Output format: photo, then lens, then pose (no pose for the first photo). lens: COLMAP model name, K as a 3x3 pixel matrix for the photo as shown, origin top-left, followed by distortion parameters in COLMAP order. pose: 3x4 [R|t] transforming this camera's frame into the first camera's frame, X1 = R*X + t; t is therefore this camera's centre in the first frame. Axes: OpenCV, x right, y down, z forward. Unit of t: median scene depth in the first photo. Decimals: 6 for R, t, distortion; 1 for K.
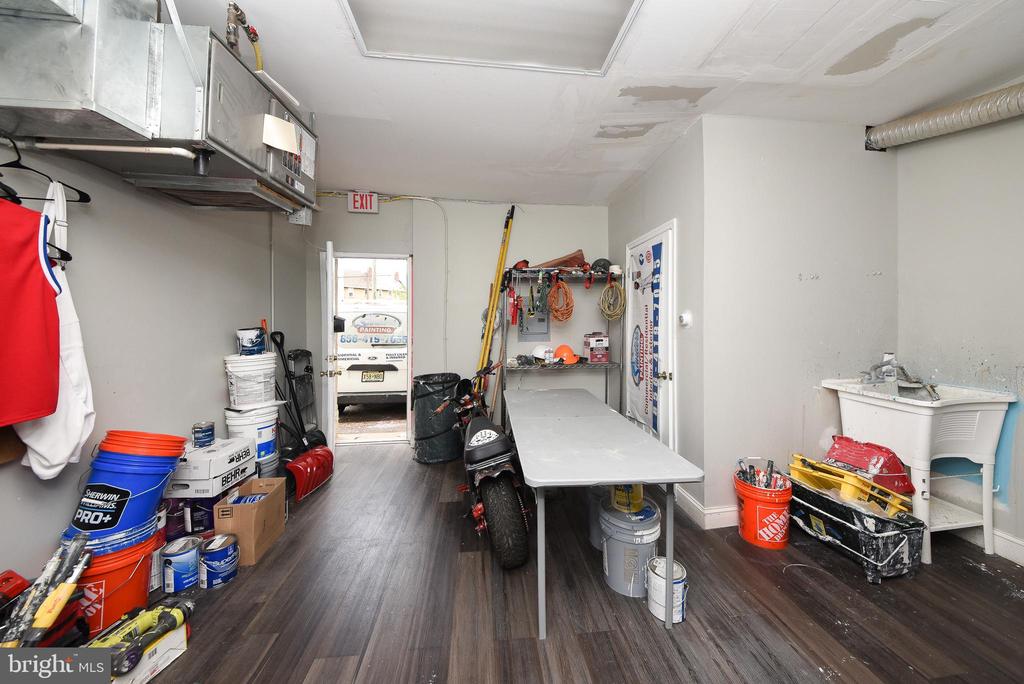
lens RADIAL K [[370.7, 0, 513.1], [0, 370.7, 329.3], [0, 0, 1]] dist [0.053068, -0.015924]
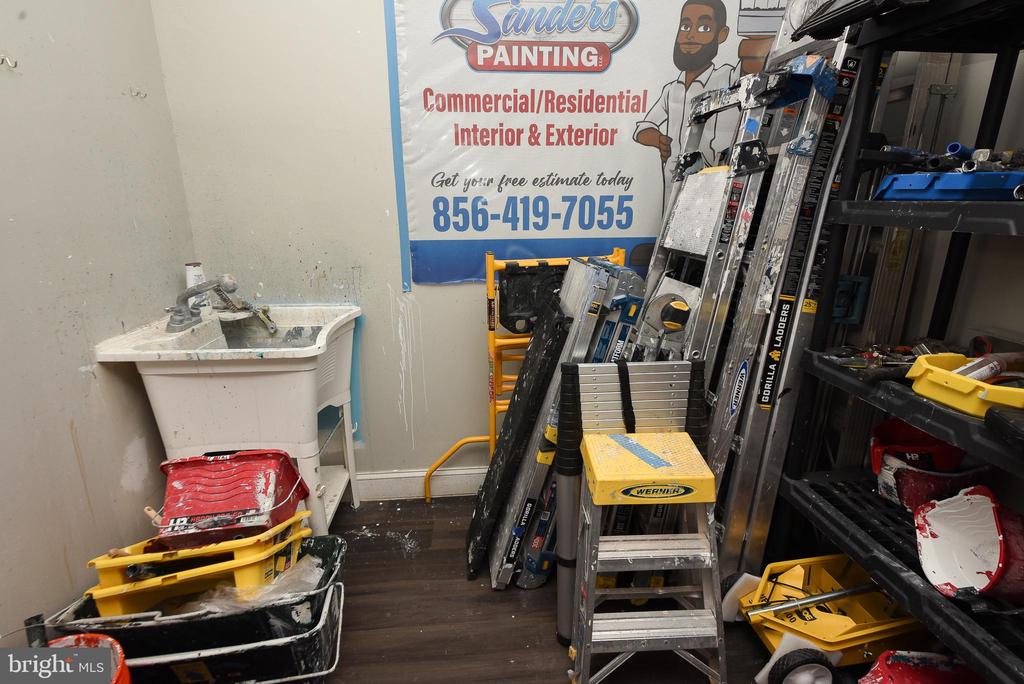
lens RADIAL K [[459.2, 0, 516.9], [0, 459.2, 346.3], [0, 0, 1]] dist [0.042045, -0.000154]
pose [[0.036248, -0.283695, 0.958229, 0.362845], [0.027004, 0.958787, 0.282838, -0.000660], [-0.998978, 0.015623, 0.042415, 0.562301]]
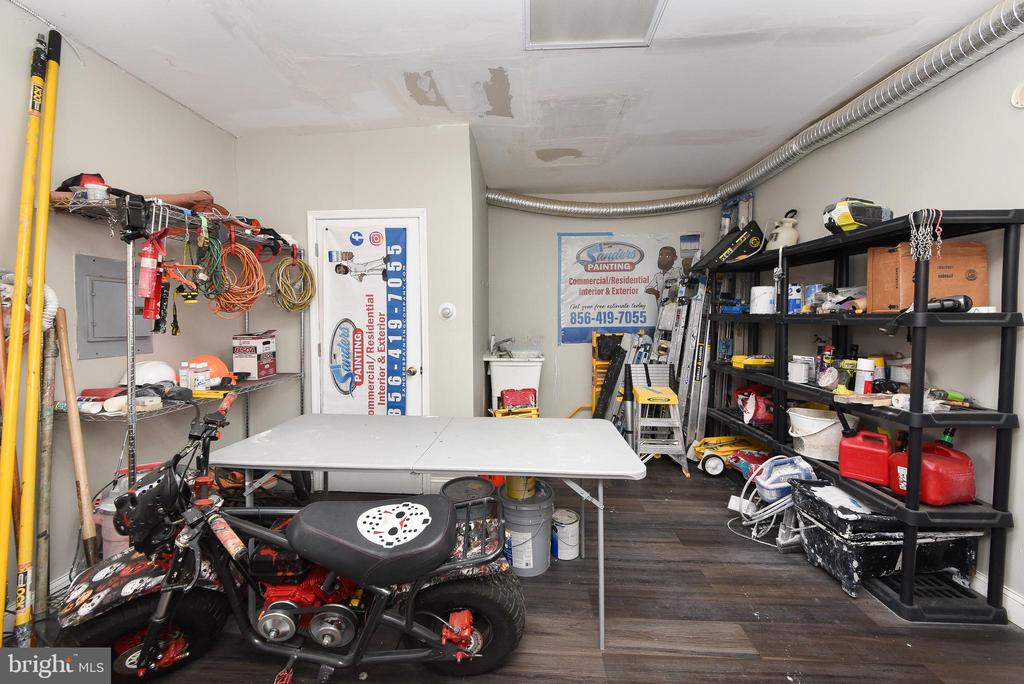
lens RADIAL K [[370.7, 0, 513.1], [0, 370.7, 329.3], [0, 0, 1]] dist [0.053068, -0.015924]
pose [[0.149159, -0.029322, 0.988378, -0.594037], [0.029505, 0.999247, 0.025191, 0.002371], [-0.988373, 0.025405, 0.149912, 0.743165]]
